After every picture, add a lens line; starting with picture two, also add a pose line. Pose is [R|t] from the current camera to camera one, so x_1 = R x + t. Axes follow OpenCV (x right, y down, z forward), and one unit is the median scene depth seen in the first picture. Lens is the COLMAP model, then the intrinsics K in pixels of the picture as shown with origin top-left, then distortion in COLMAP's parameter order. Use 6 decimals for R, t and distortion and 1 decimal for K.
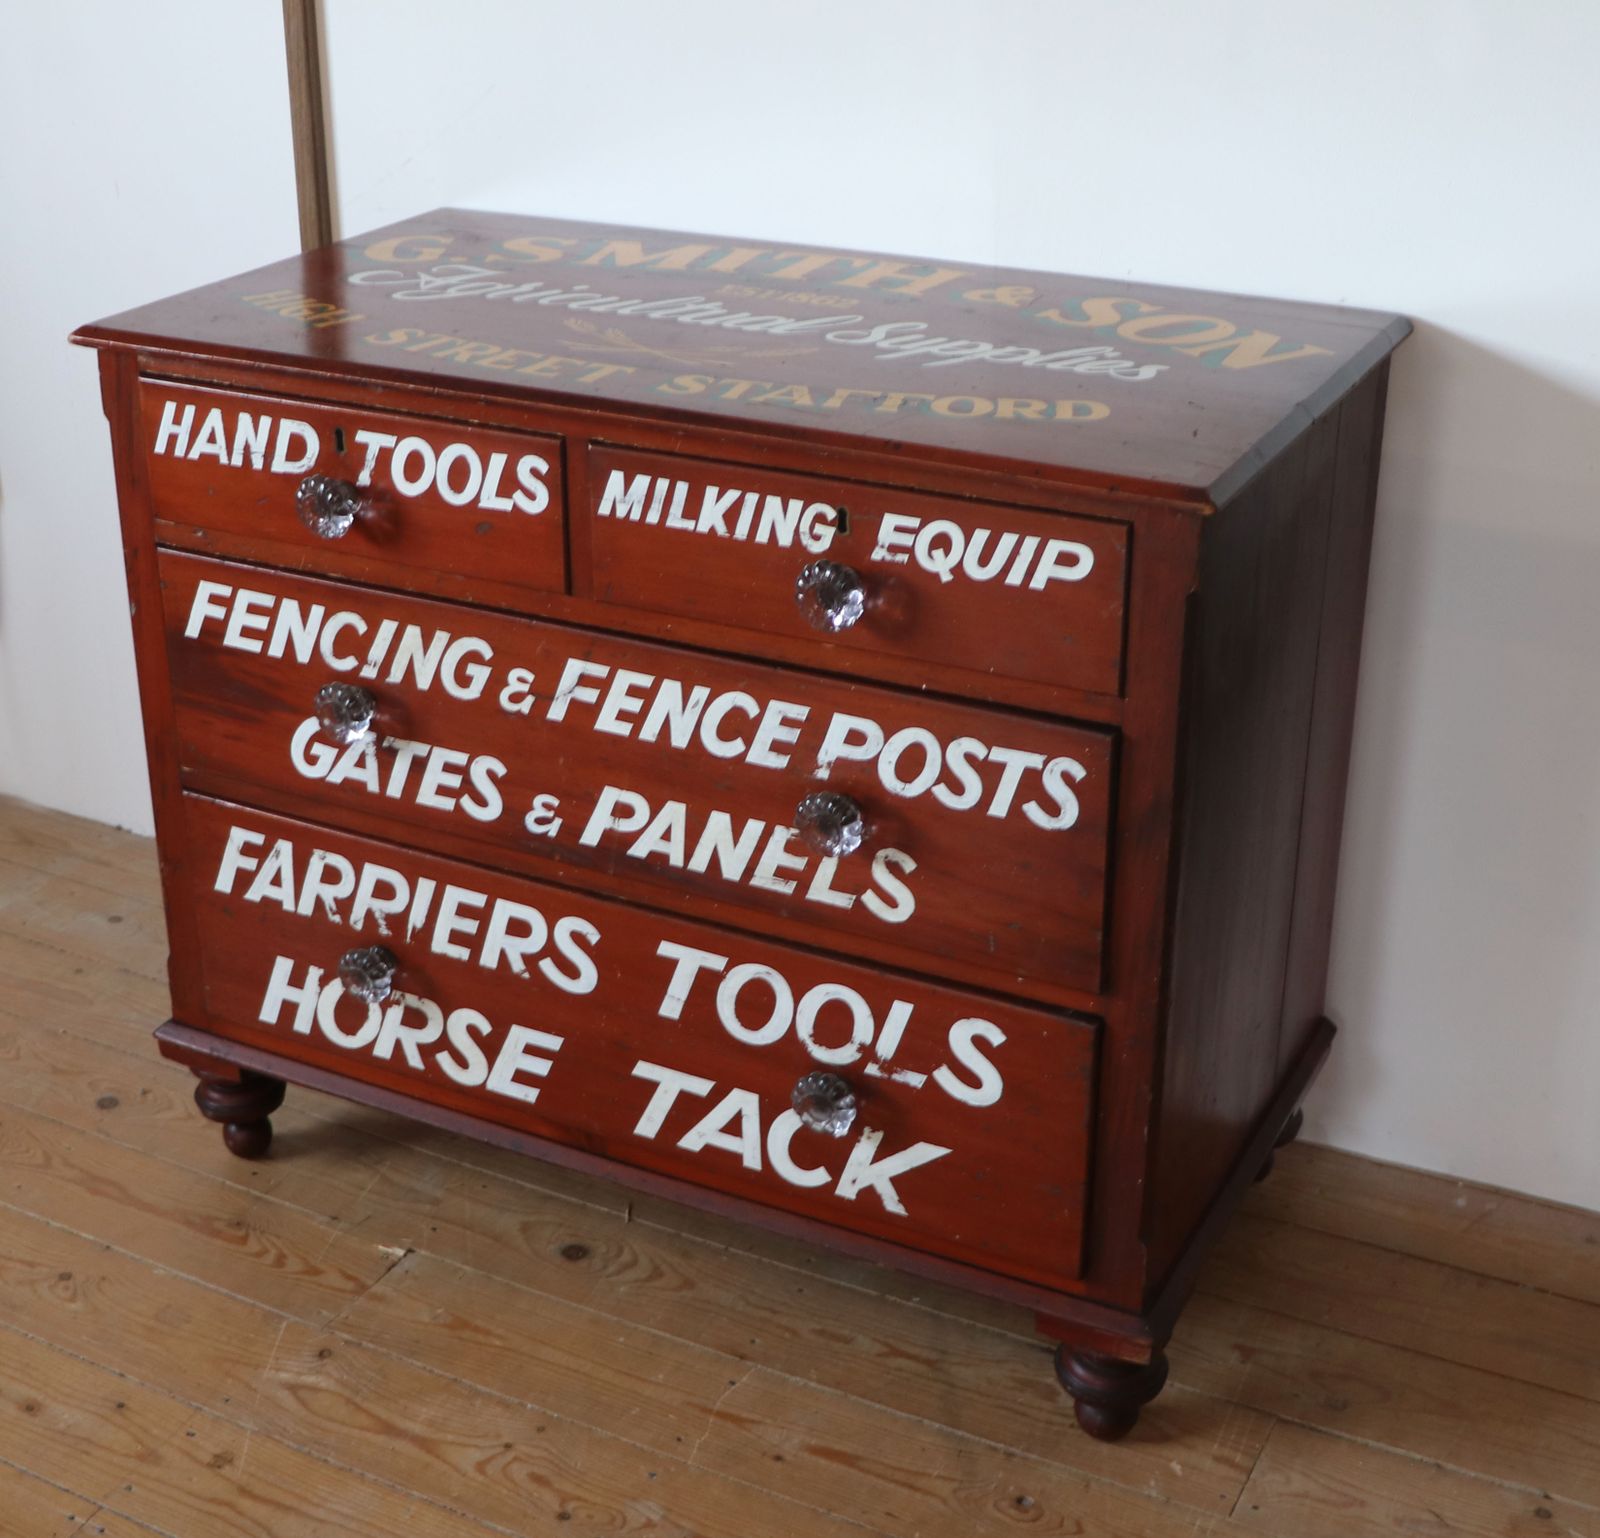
lens RADIAL K [[2315.6, 0, 815.6], [0, 2315.6, 766.6], [0, 0, 1]] dist [-0.150796, 0.000000]
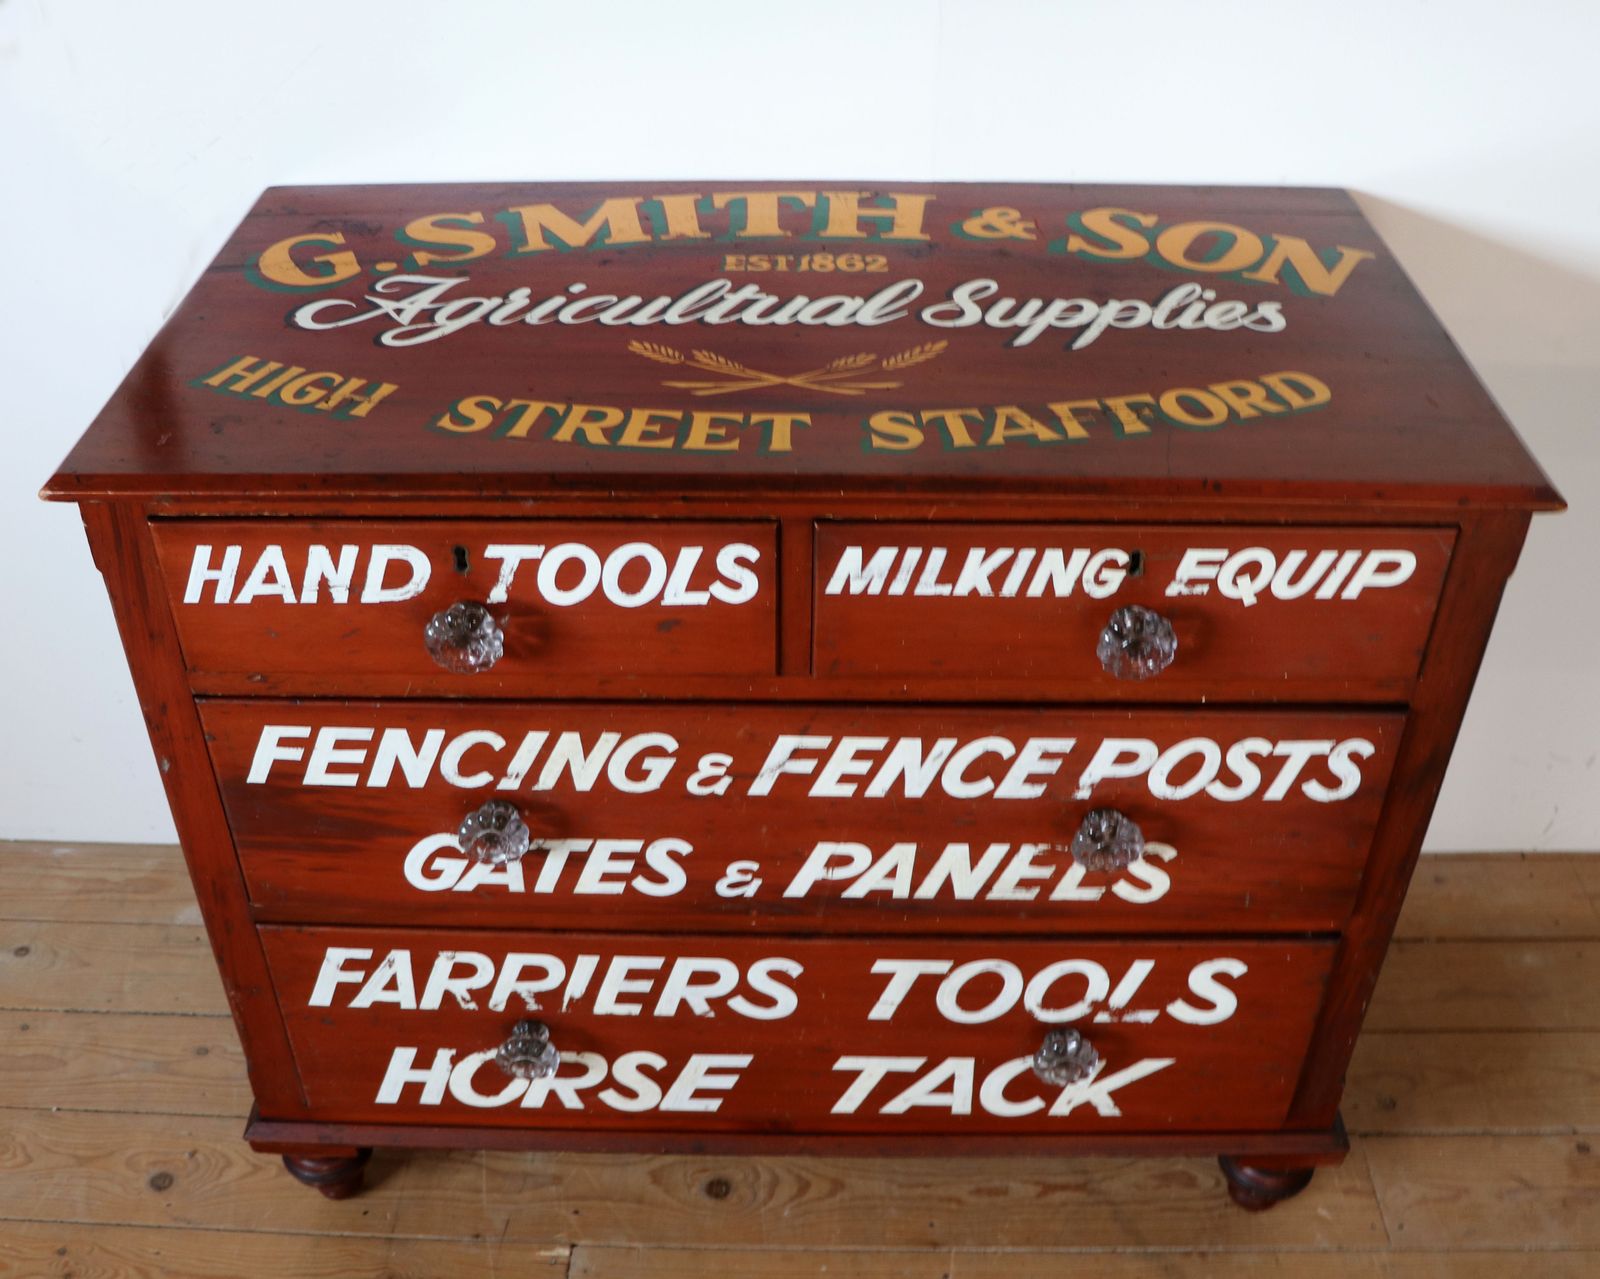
lens RADIAL K [[1614.0, 0, 772.0], [0, 1614.0, 663.0], [0, 0, 1]] dist [-0.131464, 0.000000]
pose [[0.901707, -0.265316, 0.341367, -0.312037], [0.189548, 0.952236, 0.239411, -0.222421], [-0.388581, -0.151173, 0.908929, 0.413066]]
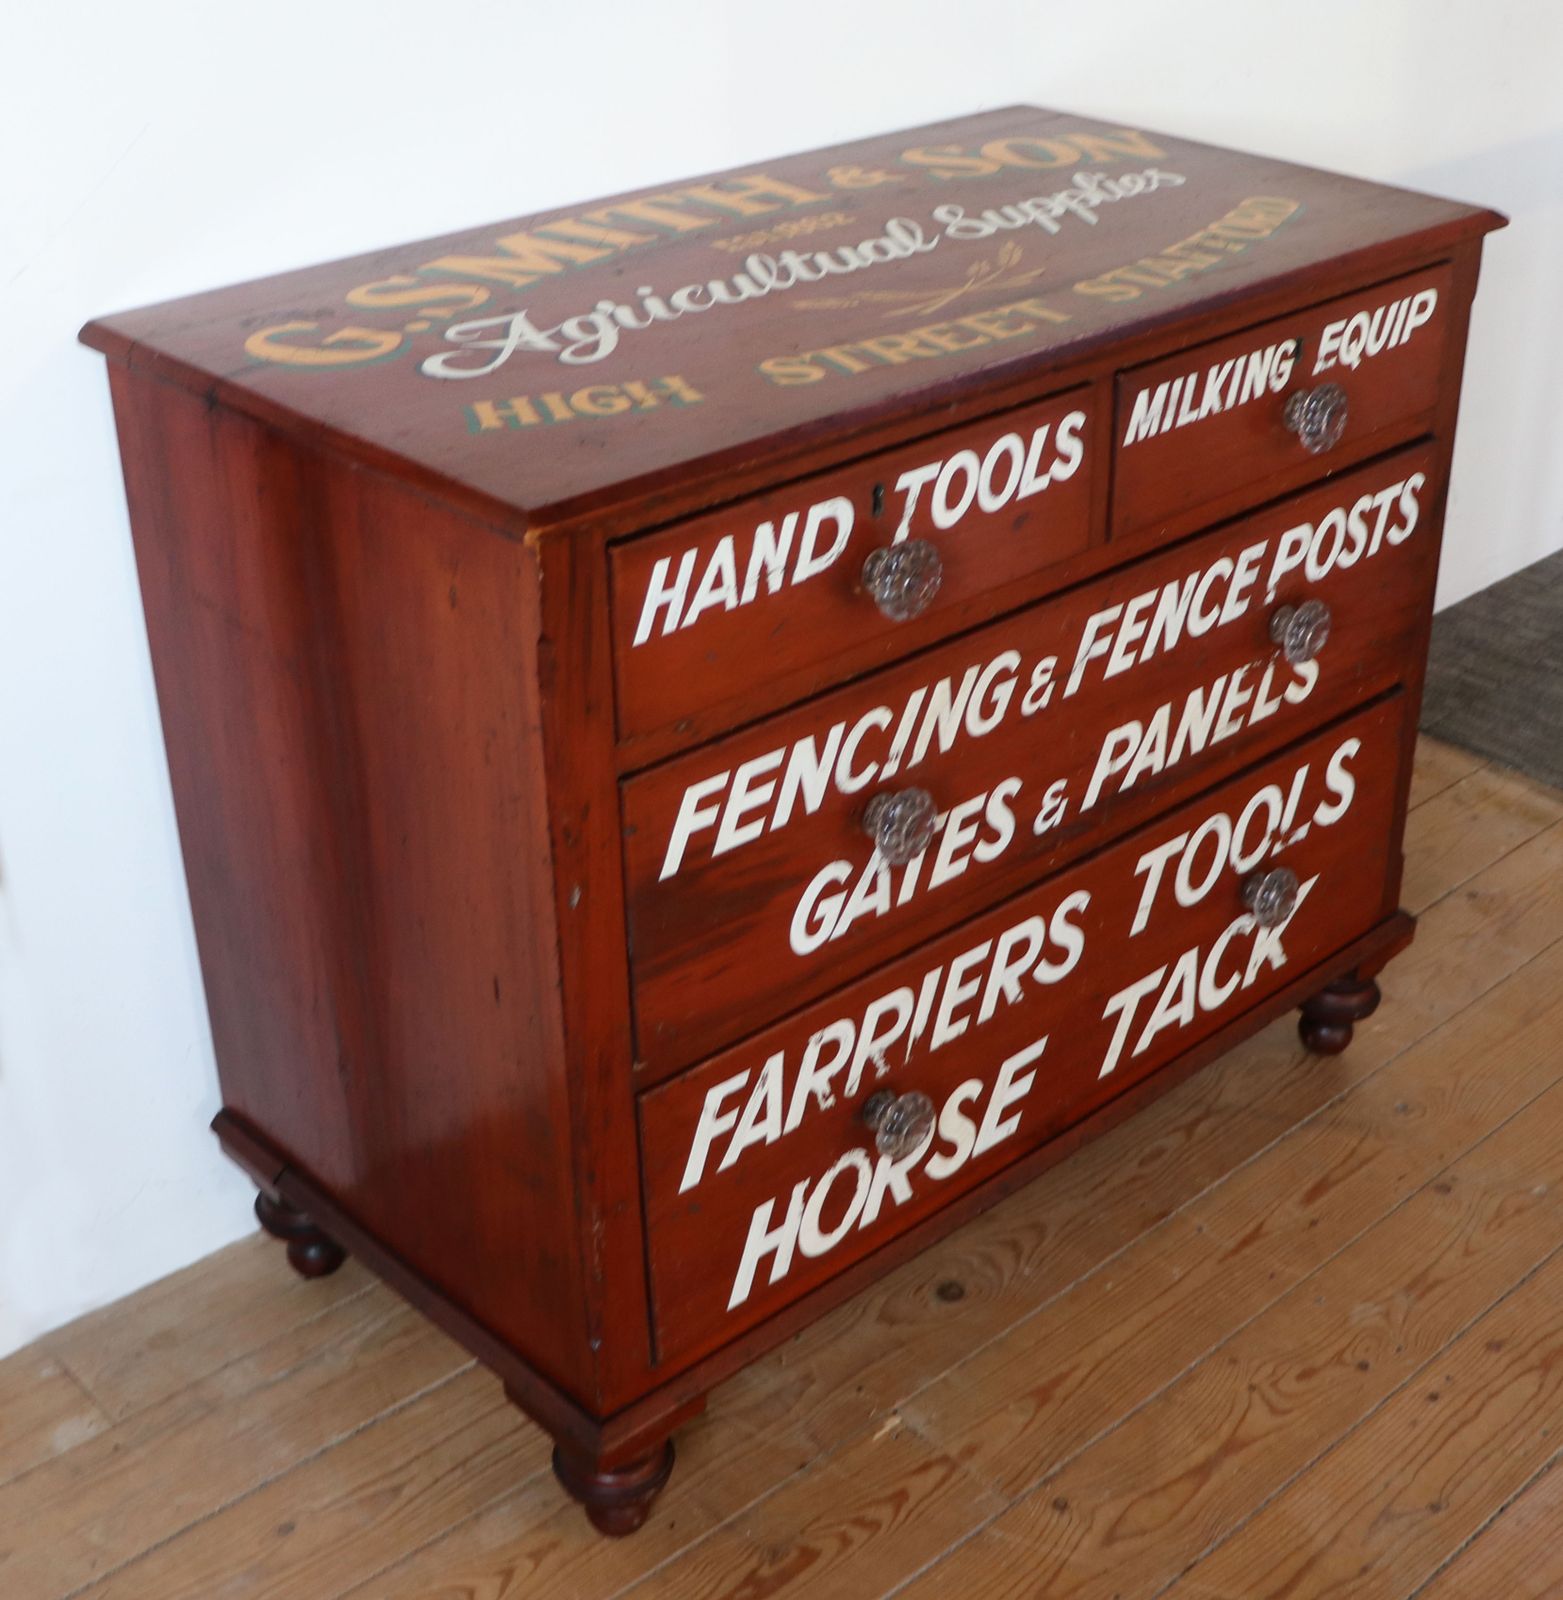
lens RADIAL K [[2249.6, 0, 797.8], [0, 2249.6, 786.6], [0, 0, 1]] dist [-0.141335, 0.000000]
pose [[0.345022, -0.453226, 0.821916, -0.890042], [0.406653, 0.861413, 0.304302, -0.300791], [-0.845927, 0.229244, 0.481512, 0.665067]]
